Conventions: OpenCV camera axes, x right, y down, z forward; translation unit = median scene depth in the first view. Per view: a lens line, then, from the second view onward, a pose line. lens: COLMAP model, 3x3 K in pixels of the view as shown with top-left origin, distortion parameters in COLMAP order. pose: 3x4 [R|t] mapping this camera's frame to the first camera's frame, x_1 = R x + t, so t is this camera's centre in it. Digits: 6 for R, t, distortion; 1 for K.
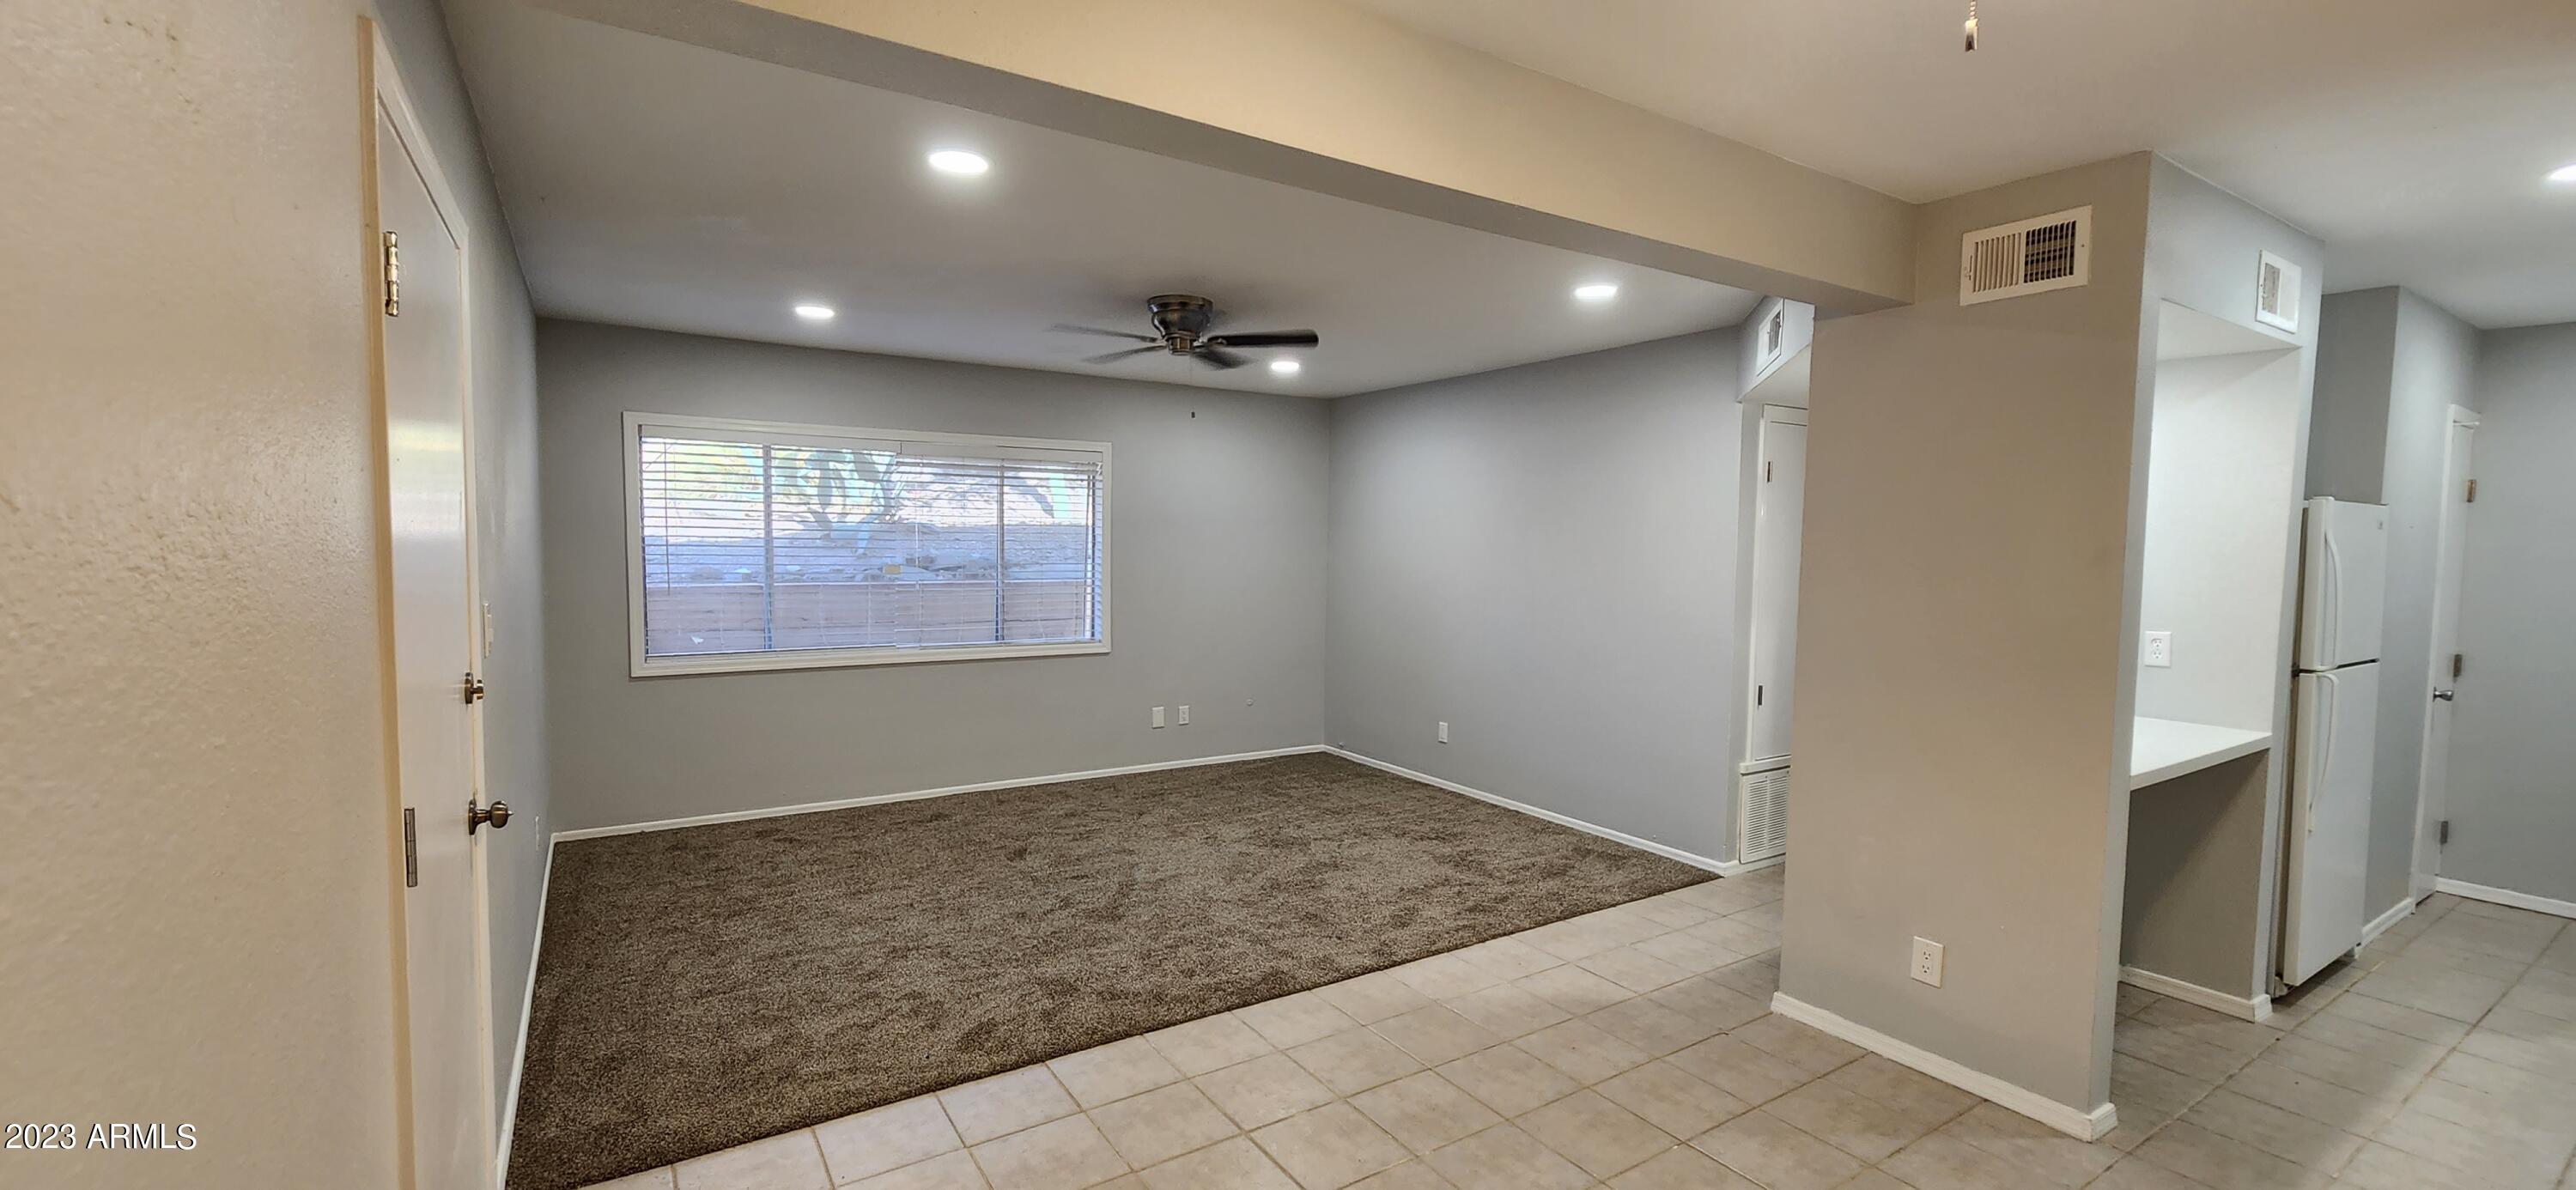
lens RADIAL K [[1047.8, 0, 1272.0], [0, 1047.8, 598.9], [0, 0, 1]] dist [0.000875, -0.002900]
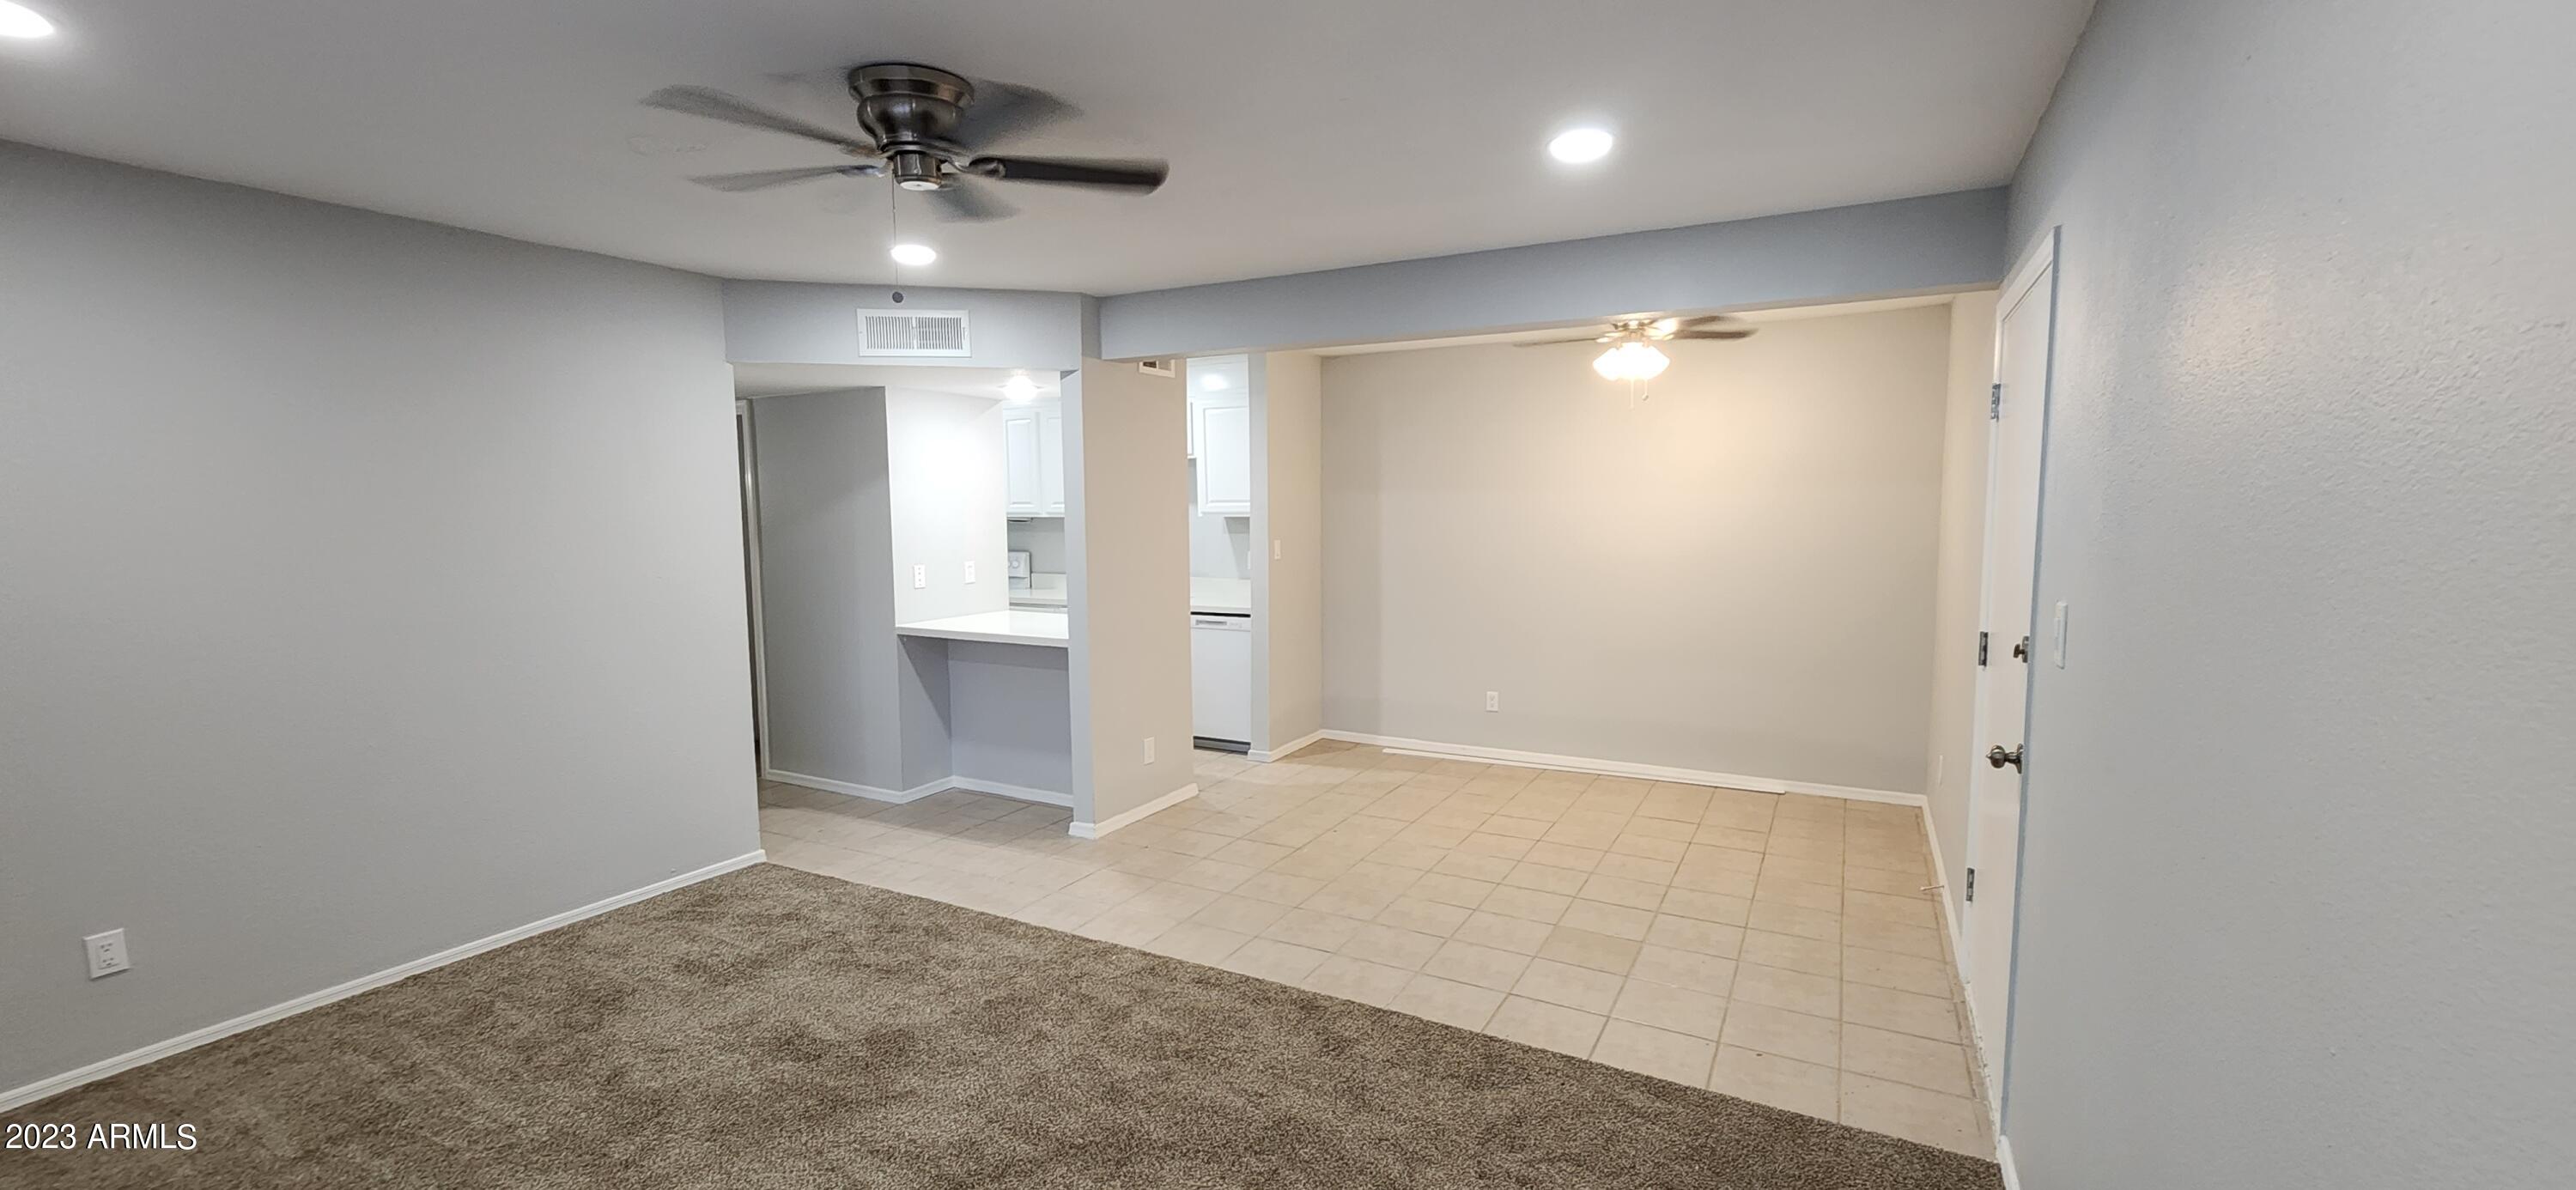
lens RADIAL K [[1047.8, 0, 1272.0], [0, 1047.8, 598.9], [0, 0, 1]] dist [0.000875, -0.002900]
pose [[-0.478250, -0.093745, 0.873206, -0.650024], [0.049124, 0.989874, 0.133176, -0.086072], [-0.876849, 0.106587, -0.468803, 1.070862]]
